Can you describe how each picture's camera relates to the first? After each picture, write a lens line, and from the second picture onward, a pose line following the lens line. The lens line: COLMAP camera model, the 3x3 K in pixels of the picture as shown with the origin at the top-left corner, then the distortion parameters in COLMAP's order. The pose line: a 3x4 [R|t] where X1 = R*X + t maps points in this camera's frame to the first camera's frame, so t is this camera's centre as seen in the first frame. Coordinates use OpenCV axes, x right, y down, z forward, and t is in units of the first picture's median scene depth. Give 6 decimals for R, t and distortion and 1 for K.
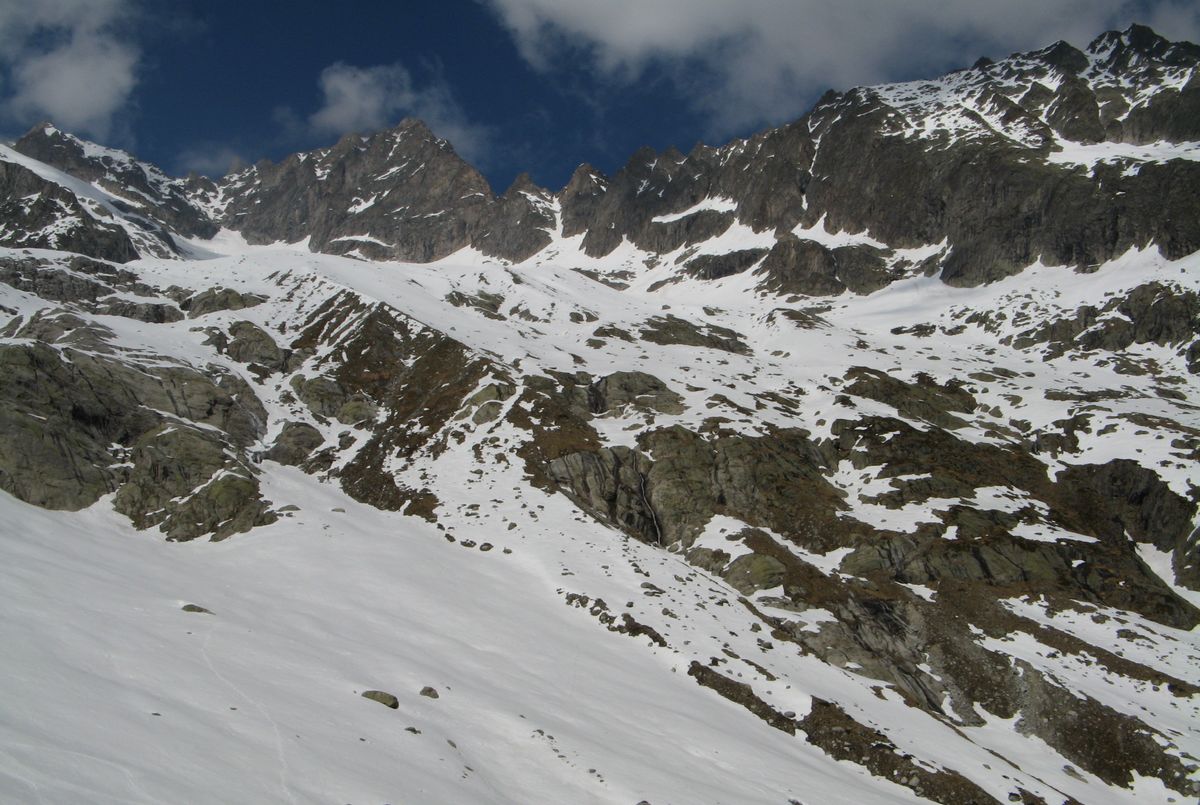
lens RADIAL K [[1262.6, 0, 602.4], [0, 1262.6, 411.8], [0, 0, 1]] dist [-0.143597, 0.000000]
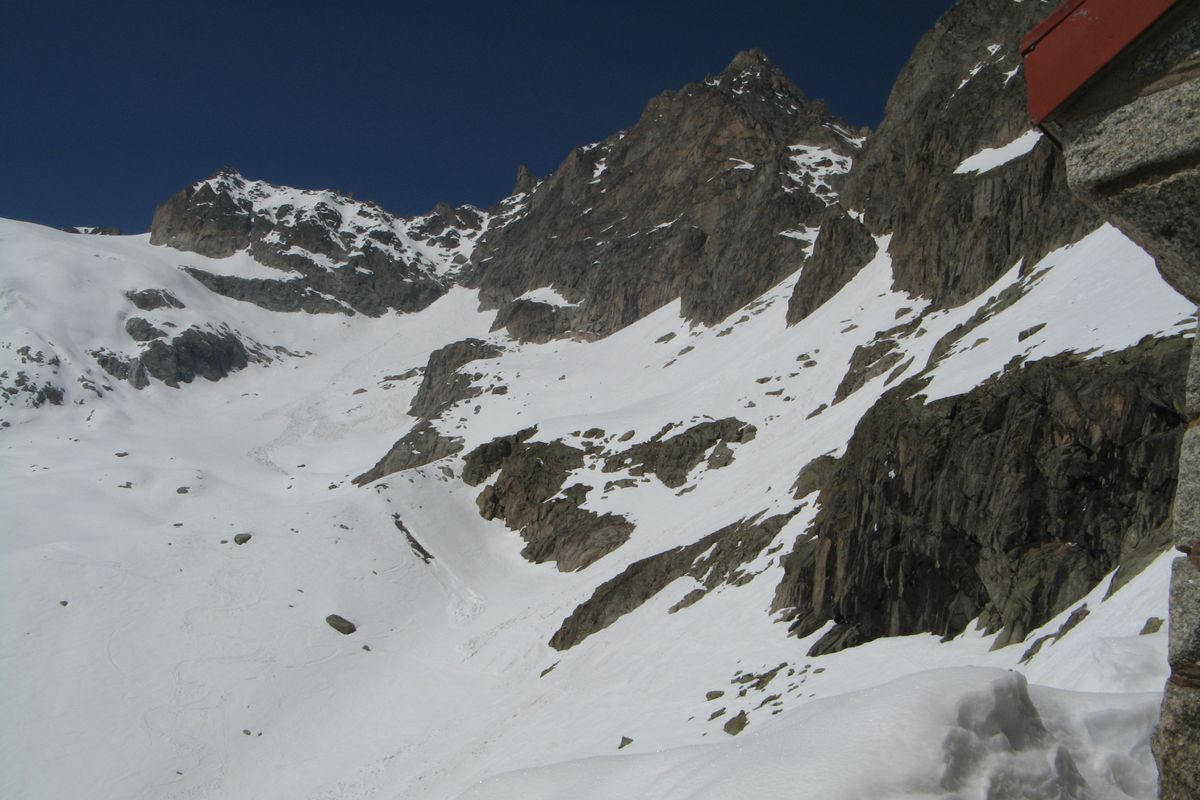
lens RADIAL K [[1262.6, 0, 595.5], [0, 1262.6, 402.7], [0, 0, 1]] dist [-0.143597, 0.000000]
pose [[0.852402, -0.089829, -0.515113, 0.090061], [0.091456, 0.995560, -0.022272, -0.087101], [0.514827, -0.028126, 0.856833, 0.613288]]
